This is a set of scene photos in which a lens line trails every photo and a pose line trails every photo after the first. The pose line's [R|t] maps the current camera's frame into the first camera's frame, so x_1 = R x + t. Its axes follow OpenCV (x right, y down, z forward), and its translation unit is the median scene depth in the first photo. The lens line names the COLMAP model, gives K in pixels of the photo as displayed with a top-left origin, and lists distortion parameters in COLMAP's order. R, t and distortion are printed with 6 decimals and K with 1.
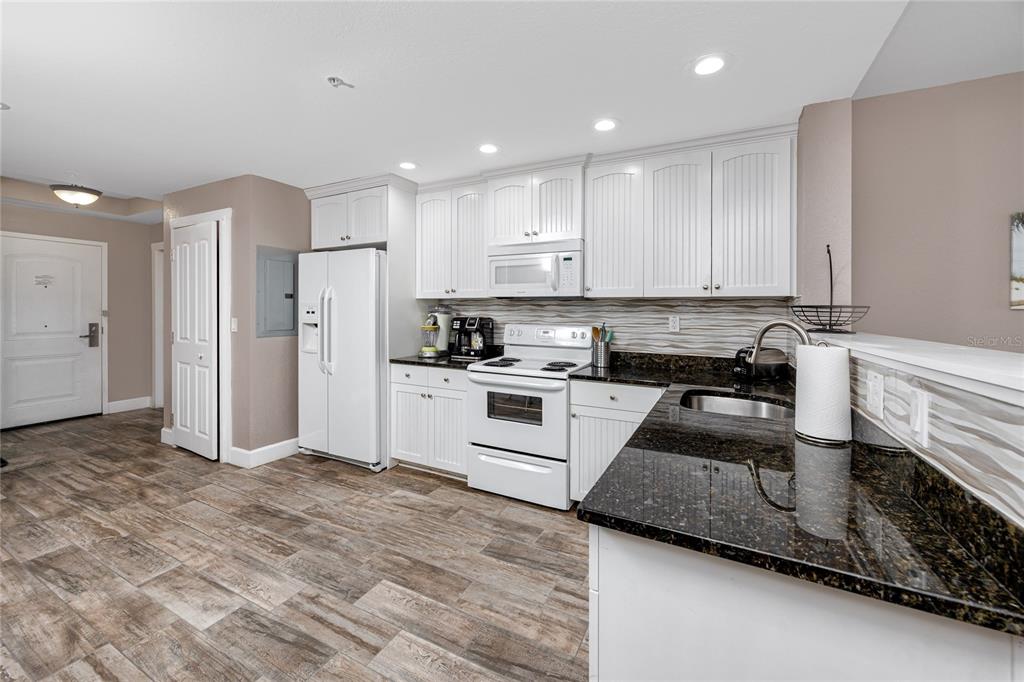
lens RADIAL K [[405.3, 0, 509.6], [0, 405.3, 315.8], [0, 0, 1]] dist [-0.002410, 0.000448]
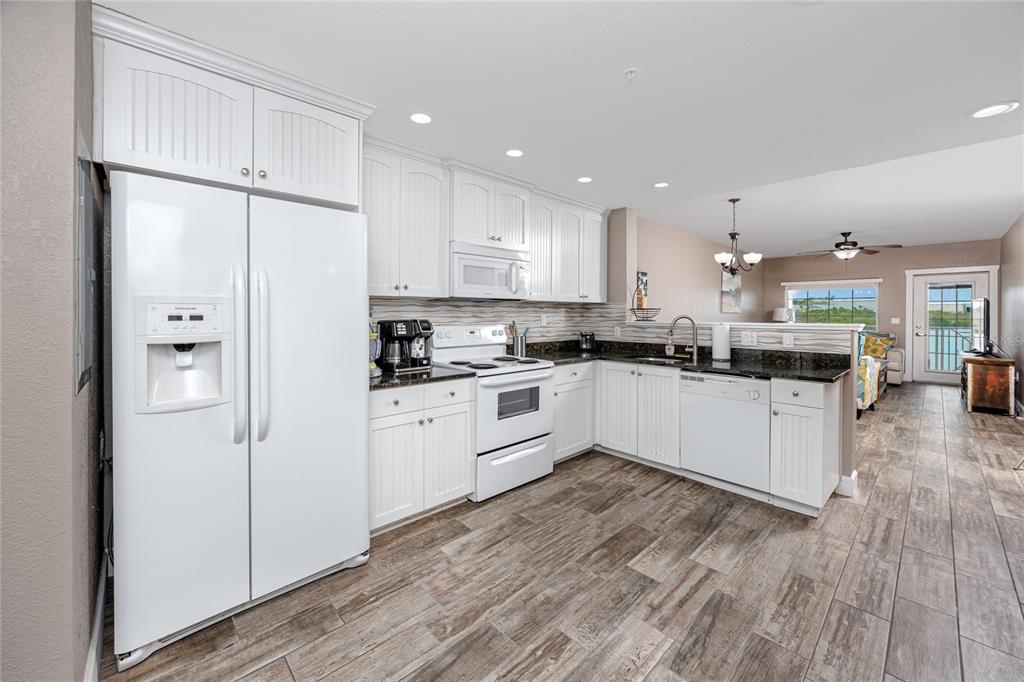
lens RADIAL K [[405.3, 0, 507.6], [0, 405.3, 316.7], [0, 0, 1]] dist [-0.002410, 0.000448]
pose [[0.331749, -0.017624, 0.943203, -1.107628], [0.013665, 0.999810, 0.013876, -0.015759], [-0.943269, 0.008286, 0.331927, 0.736713]]
